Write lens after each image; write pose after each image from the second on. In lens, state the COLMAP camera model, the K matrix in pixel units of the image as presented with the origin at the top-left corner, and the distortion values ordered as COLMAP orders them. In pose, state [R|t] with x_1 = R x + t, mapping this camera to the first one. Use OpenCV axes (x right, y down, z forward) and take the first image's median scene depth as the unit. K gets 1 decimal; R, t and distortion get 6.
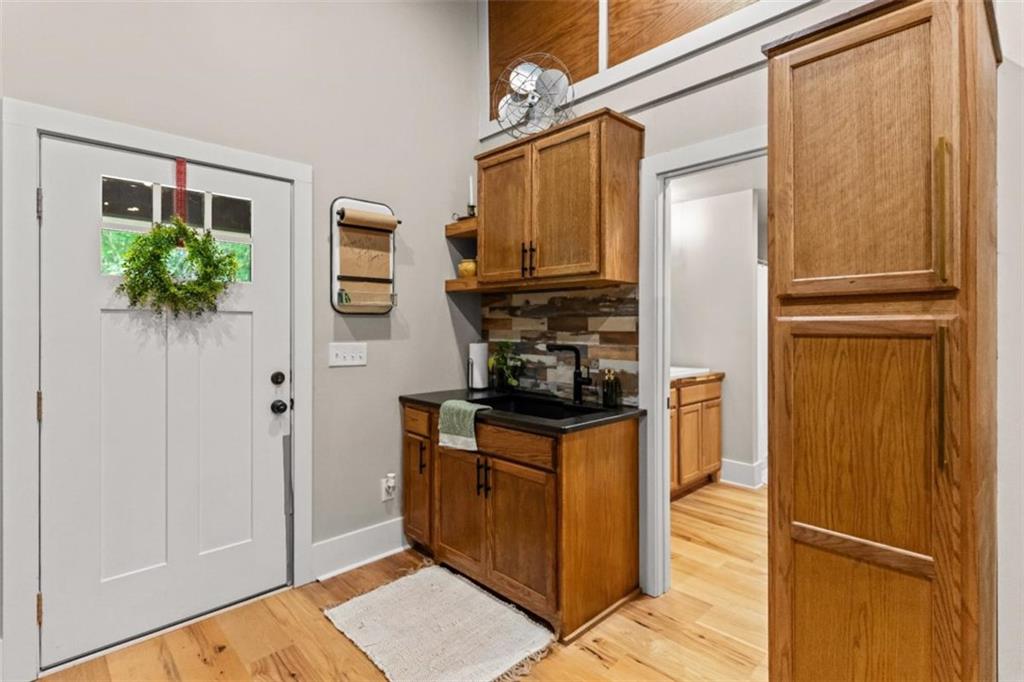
lens RADIAL K [[496.0, 0, 515.0], [0, 496.0, 326.4], [0, 0, 1]] dist [0.003624, 0.001178]
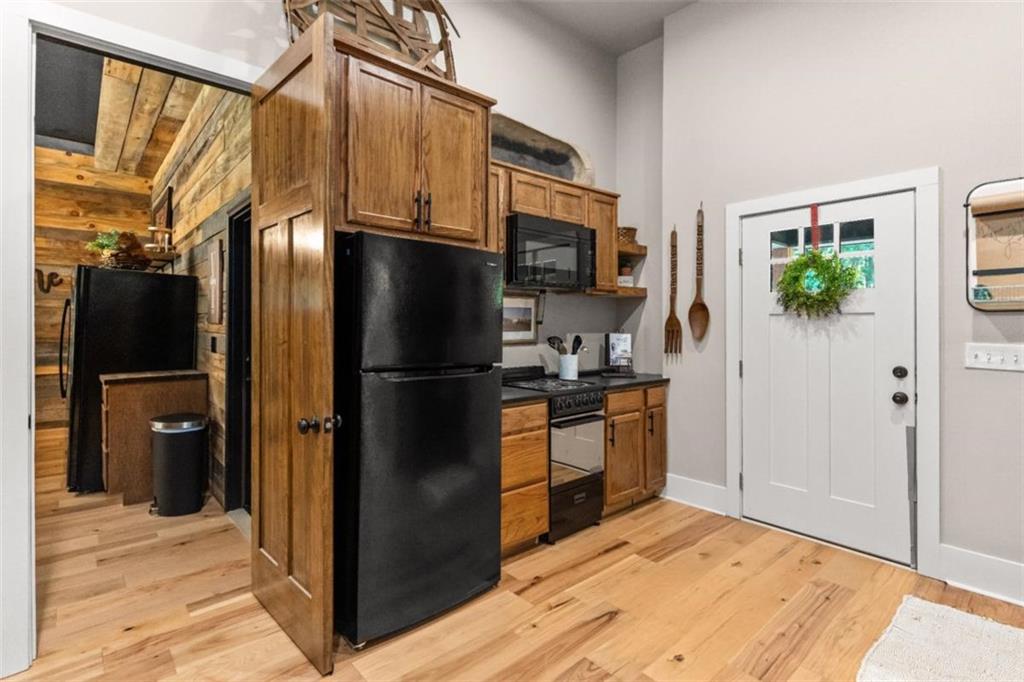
lens RADIAL K [[496.0, 0, 504.1], [0, 496.0, 321.5], [0, 0, 1]] dist [0.003624, 0.001178]
pose [[-0.051262, -0.001618, -0.998684, 0.642392], [0.002126, 0.999996, -0.001730, -0.007687], [0.998683, -0.002212, -0.051258, 0.174108]]
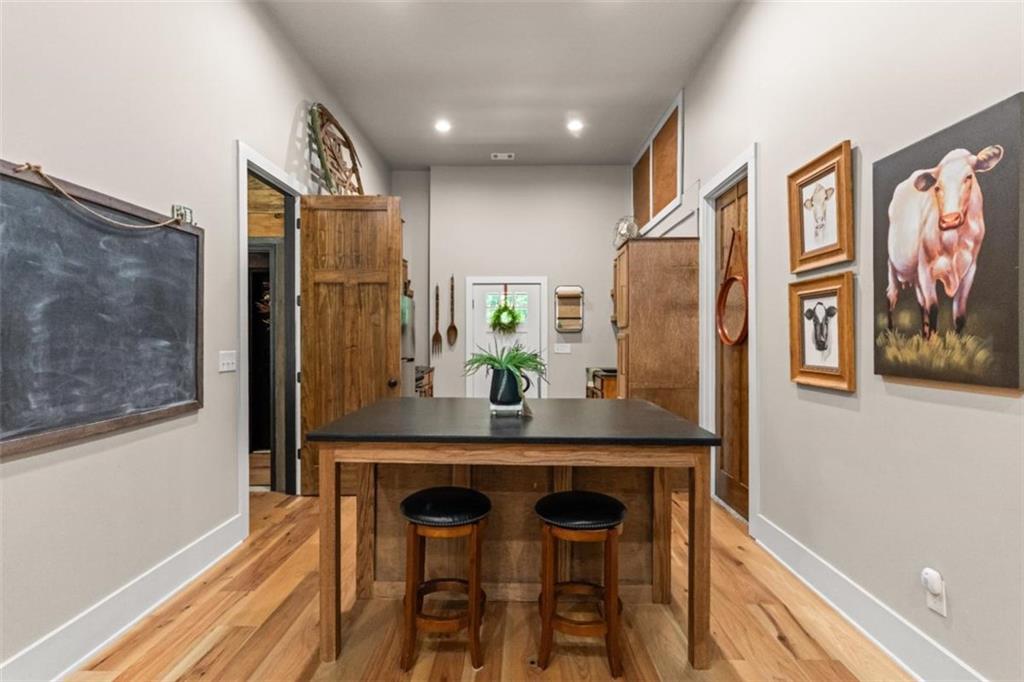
lens RADIAL K [[496.0, 0, 512.6], [0, 496.0, 339.0], [0, 0, 1]] dist [0.003624, 0.001178]
pose [[0.707195, 0.002834, -0.707013, 1.319930], [0.001580, 0.999983, 0.005588, -0.006853], [0.707017, -0.005069, 0.707178, -0.990278]]
